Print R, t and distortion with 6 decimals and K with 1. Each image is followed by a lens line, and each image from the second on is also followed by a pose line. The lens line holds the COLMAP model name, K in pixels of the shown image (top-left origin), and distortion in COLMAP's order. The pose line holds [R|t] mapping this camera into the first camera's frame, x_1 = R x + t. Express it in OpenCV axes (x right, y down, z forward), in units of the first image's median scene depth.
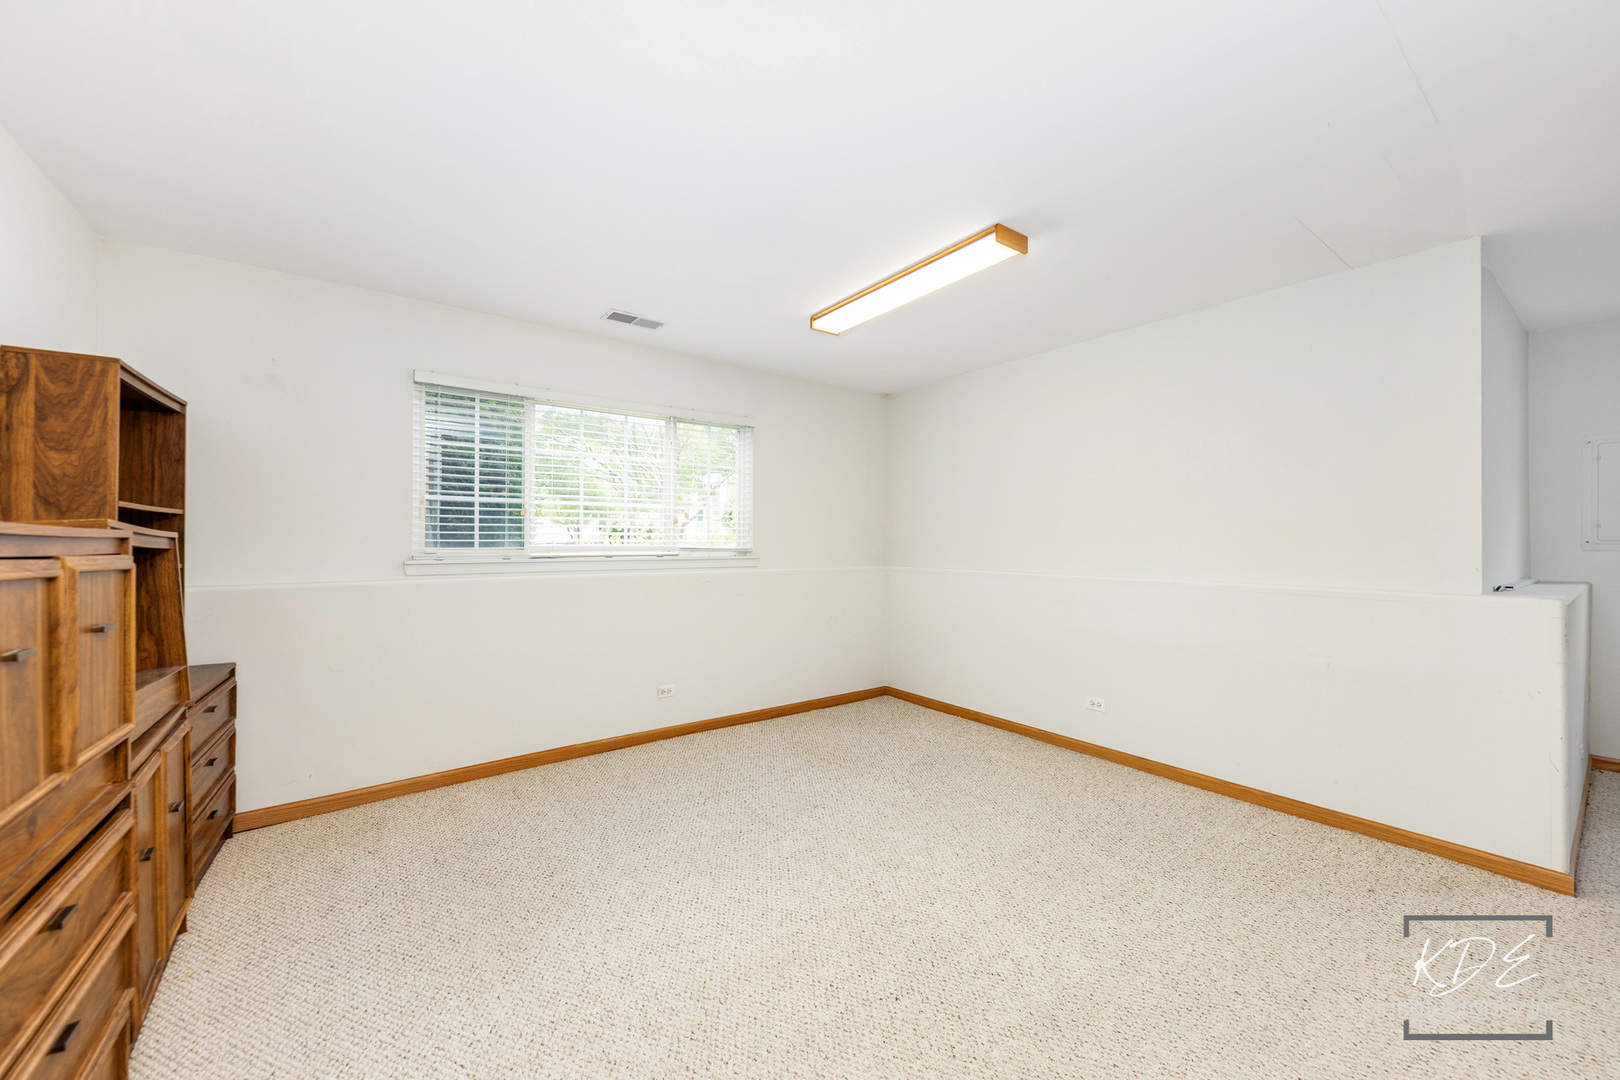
lens RADIAL K [[605.8, 0, 805.6], [0, 605.8, 526.7], [0, 0, 1]] dist [-0.002084, 0.000050]
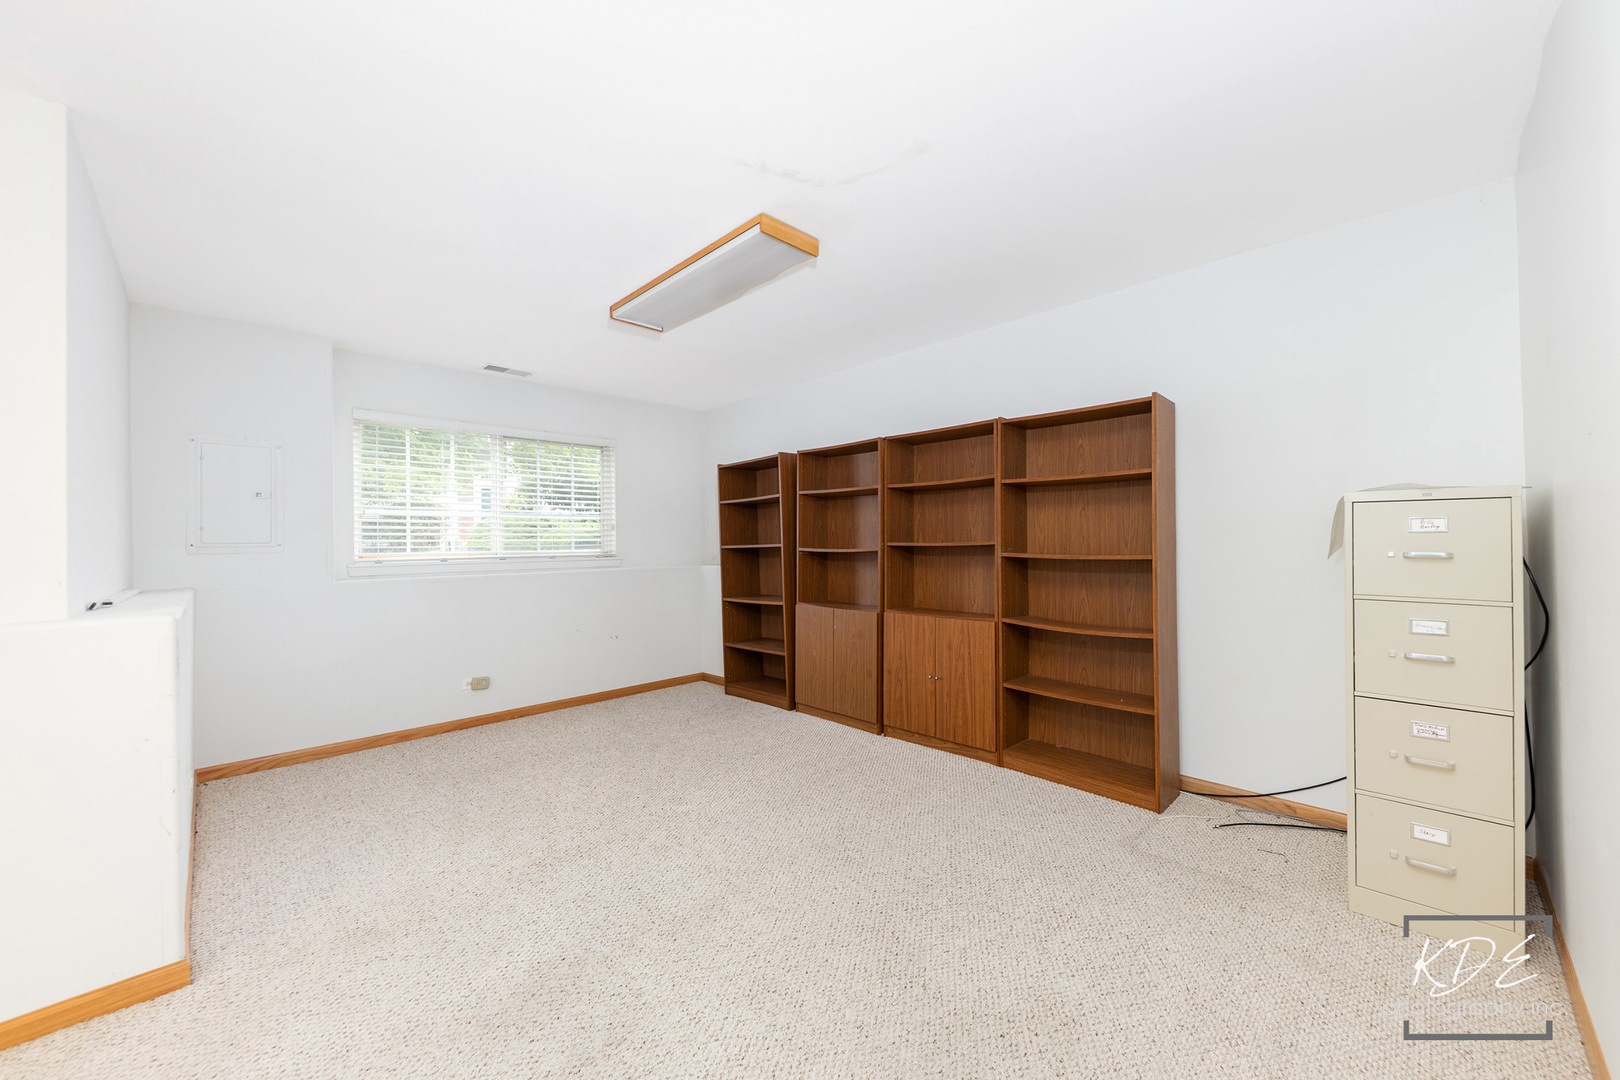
lens RADIAL K [[605.8, 0, 805.3], [0, 605.8, 532.0], [0, 0, 1]] dist [-0.002084, 0.000050]
pose [[-0.143319, 0.006572, 0.989655, 0.313016], [0.008865, 0.999946, -0.005357, 0.025033], [-0.989637, 0.008006, -0.143370, 0.262322]]
